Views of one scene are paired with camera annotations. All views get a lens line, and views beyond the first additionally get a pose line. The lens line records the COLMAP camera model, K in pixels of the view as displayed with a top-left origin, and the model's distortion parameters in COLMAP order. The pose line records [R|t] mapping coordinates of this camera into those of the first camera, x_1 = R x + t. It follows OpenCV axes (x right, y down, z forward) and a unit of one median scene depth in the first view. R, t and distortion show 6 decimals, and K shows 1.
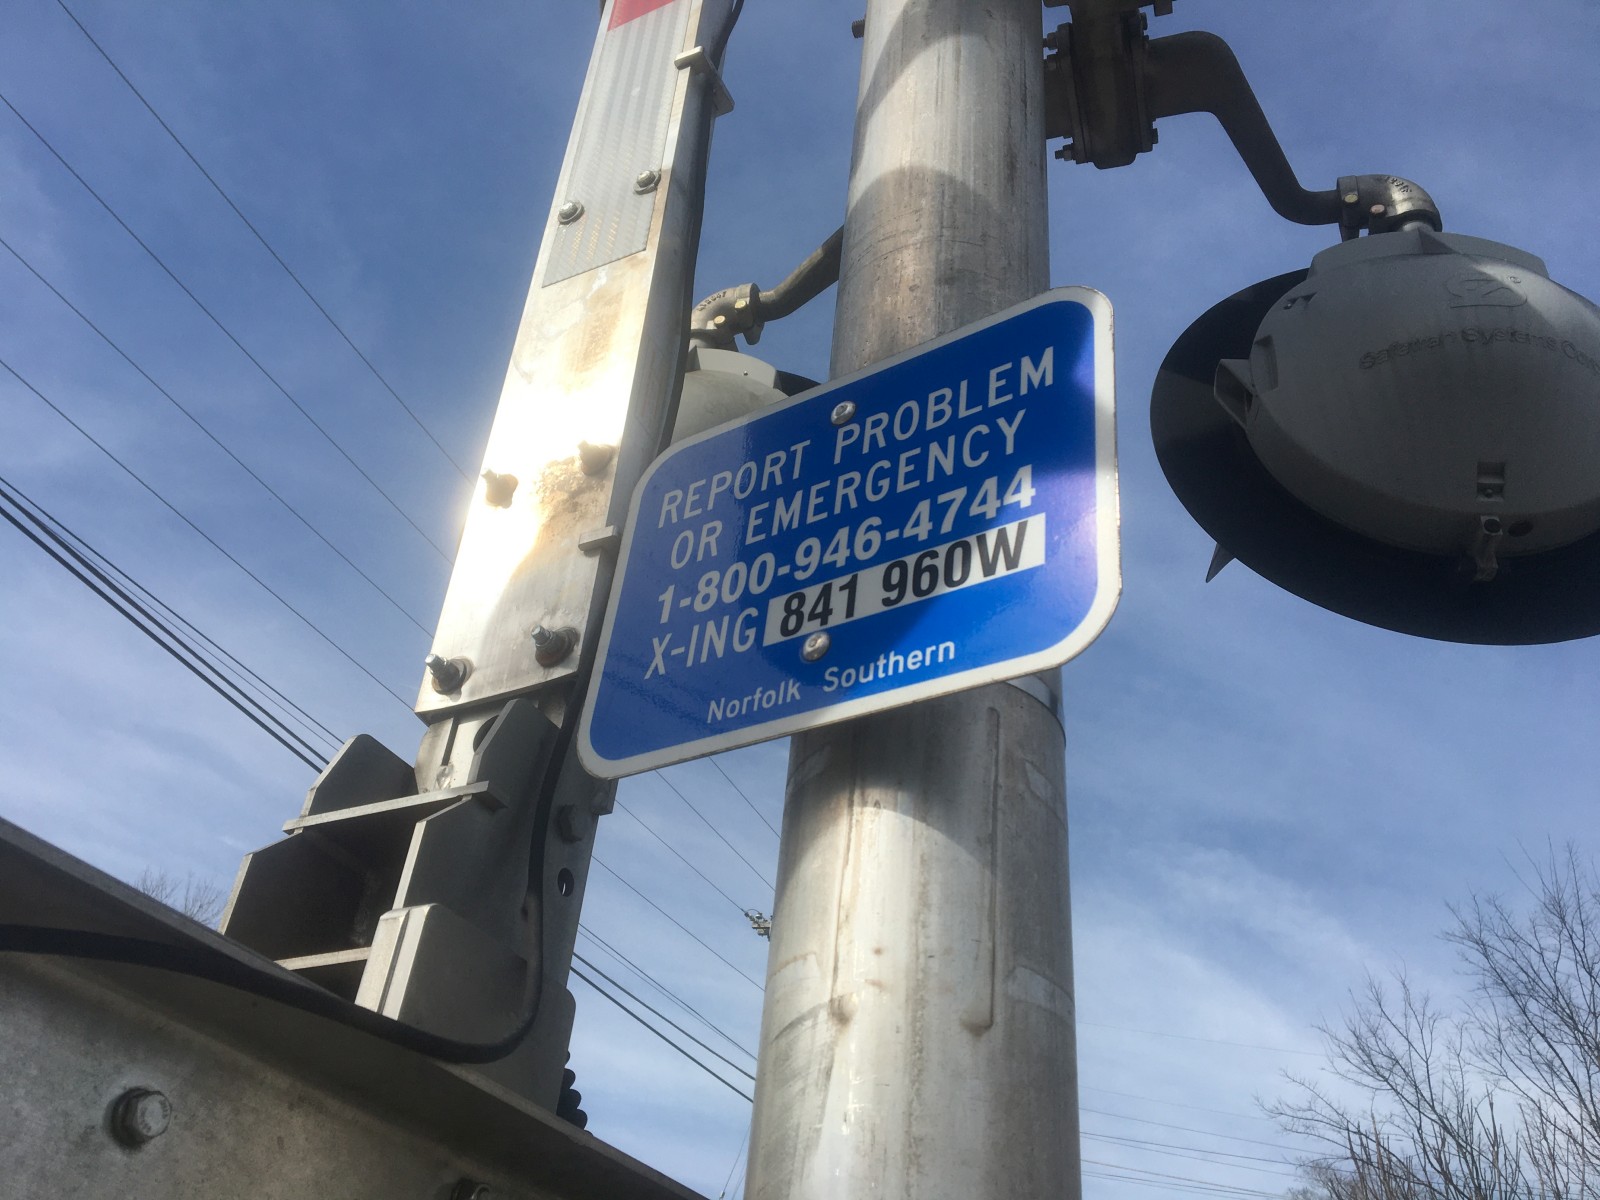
lens RADIAL K [[1330.4, 0, 827.1], [0, 1330.4, 611.8], [0, 0, 1]] dist [0.071745, -0.102999]
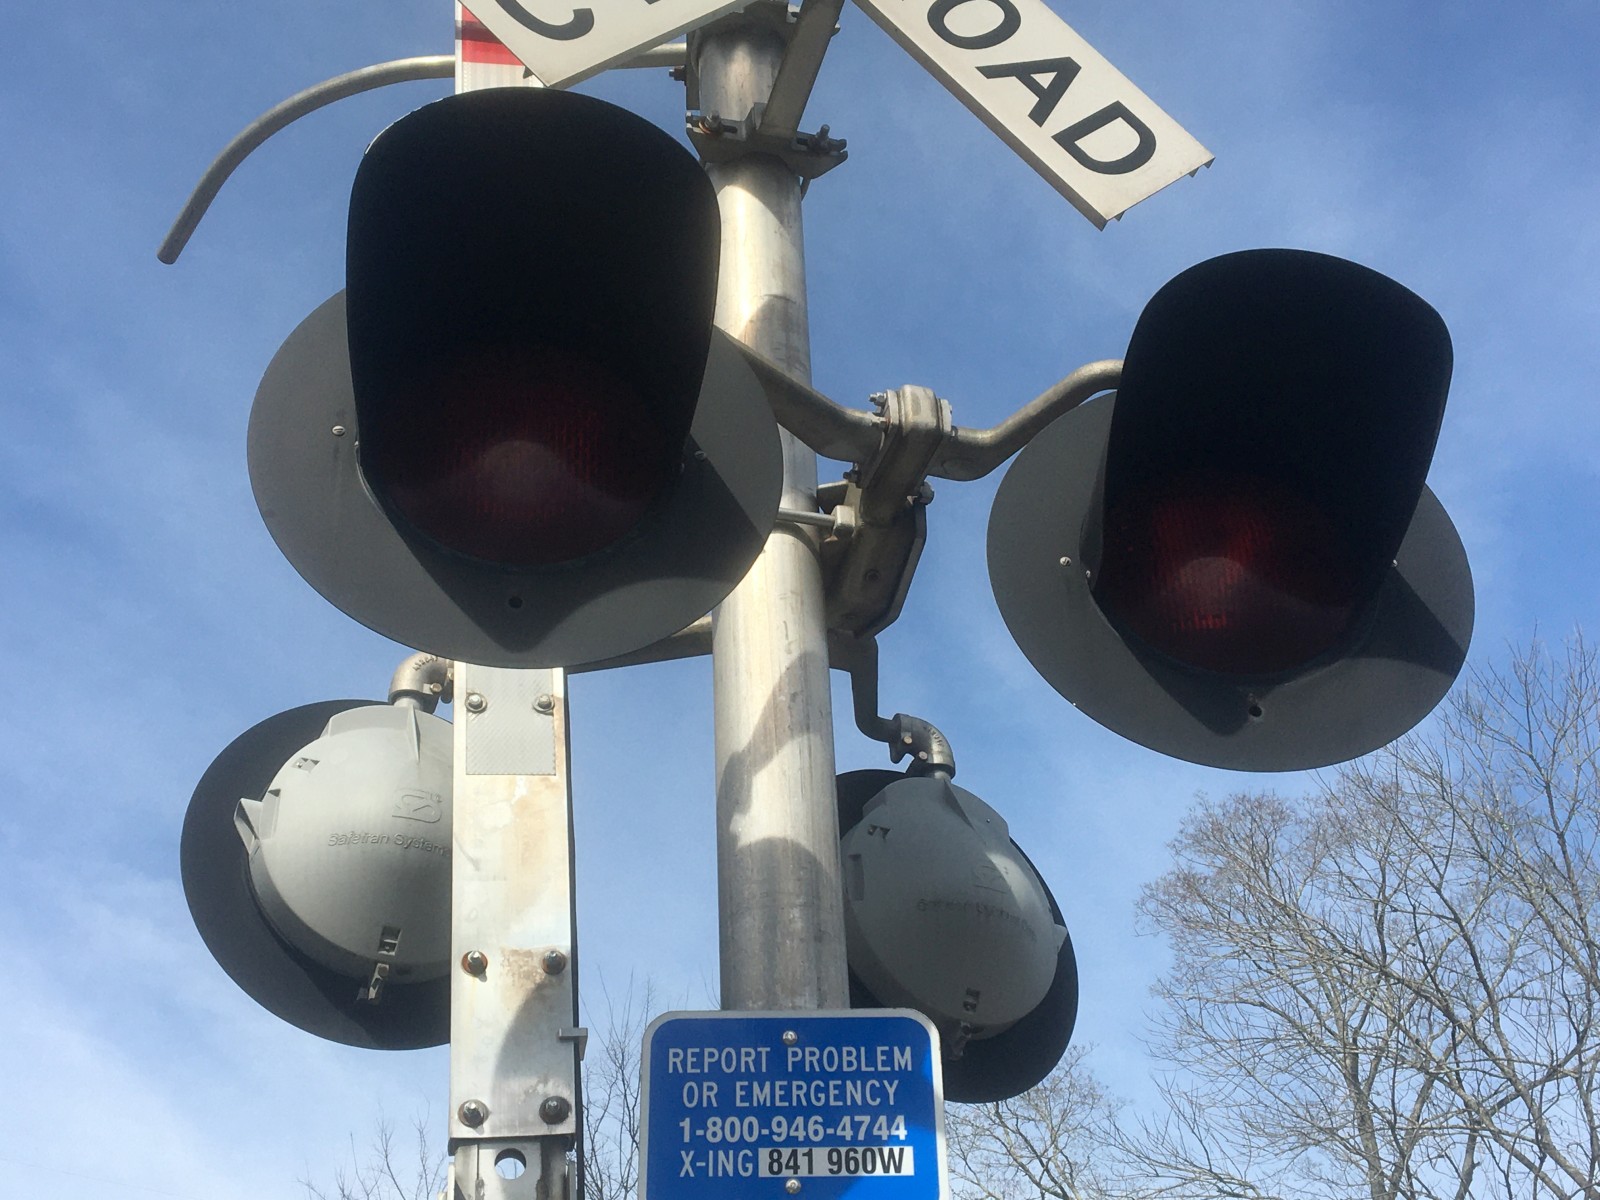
lens RADIAL K [[2009.8, 0, 808.2], [0, 2009.8, 589.7], [0, 0, 1]] dist [0.075151, 0.000000]
pose [[0.813564, 0.226004, 0.535757, -1.736252], [-0.243786, 0.969061, -0.038592, -0.697564], [-0.527903, -0.099213, 0.843490, -1.447174]]
